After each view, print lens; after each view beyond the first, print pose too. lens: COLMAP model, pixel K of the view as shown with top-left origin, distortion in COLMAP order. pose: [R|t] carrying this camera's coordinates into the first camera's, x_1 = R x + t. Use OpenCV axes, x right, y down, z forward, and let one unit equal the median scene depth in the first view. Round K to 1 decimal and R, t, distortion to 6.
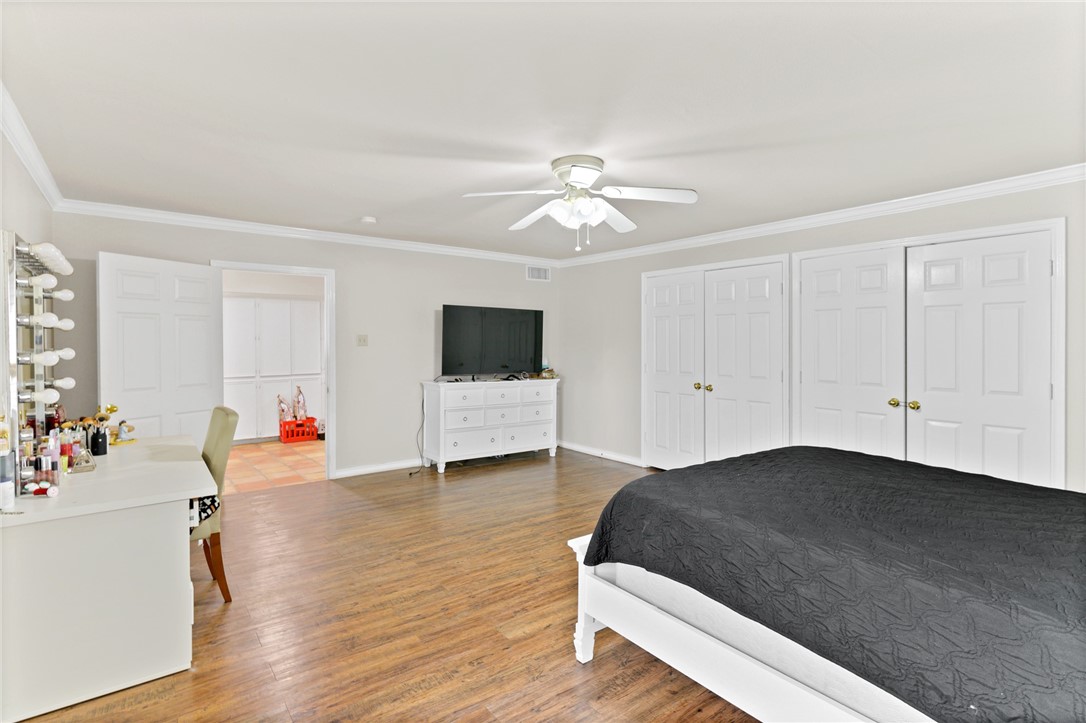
lens RADIAL K [[538.6, 0, 542.9], [0, 538.6, 352.9], [0, 0, 1]] dist [0.005477, 0.000080]
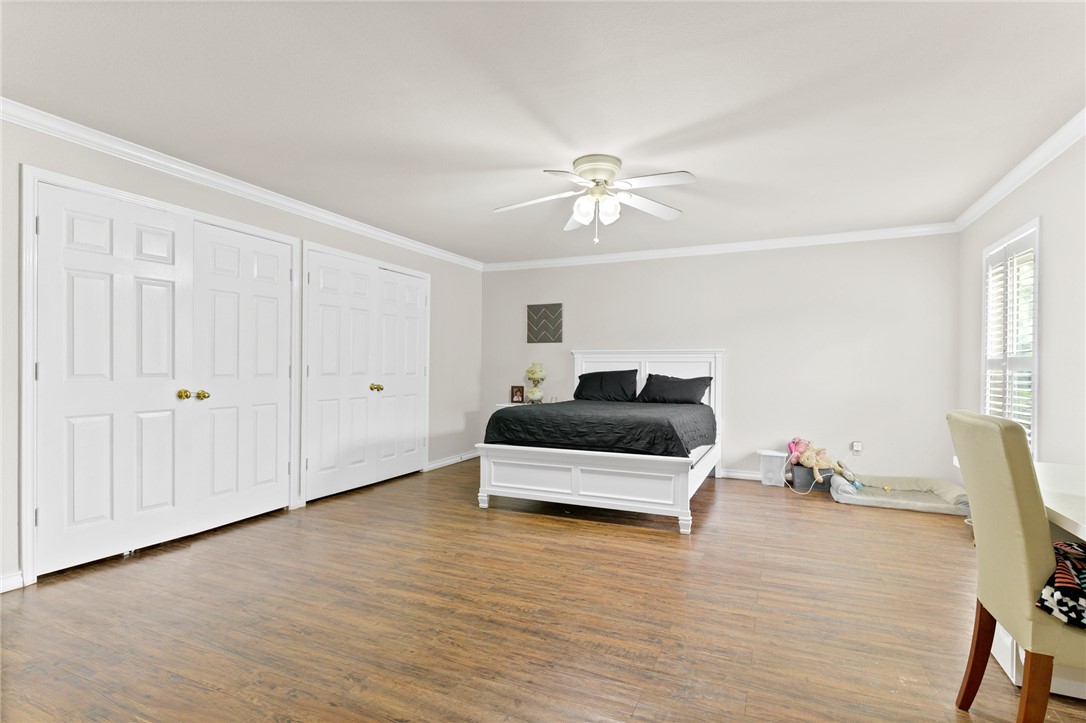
lens RADIAL K [[538.6, 0, 543.6], [0, 538.6, 366.5], [0, 0, 1]] dist [0.005477, 0.000080]
pose [[-0.484676, -0.002723, 0.874689, -0.727369], [0.010814, 0.999900, 0.009105, 0.040918], [-0.874627, 0.013872, -0.484598, 1.403264]]
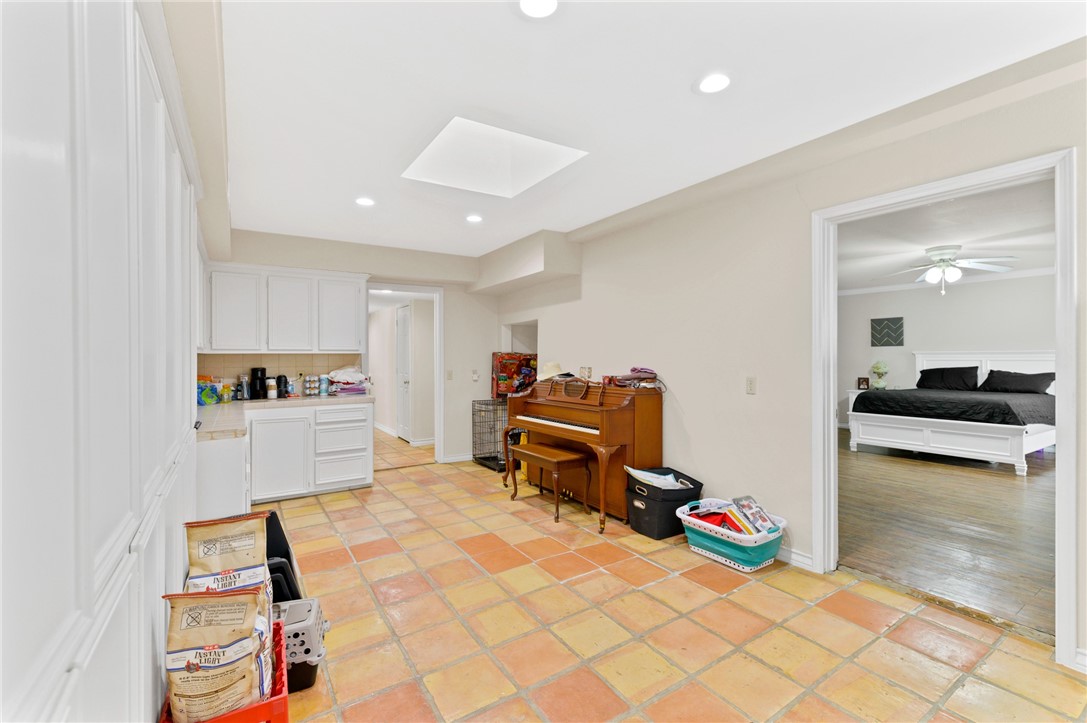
lens RADIAL K [[471.8, 0, 539.7], [0, 471.8, 351.8], [0, 0, 1]] dist [0.003368, -0.003090]
pose [[0.074789, 0.013847, 0.997103, -1.319284], [0.018205, 0.999718, -0.015249, 0.012599], [-0.997033, 0.019292, 0.074515, 1.867607]]
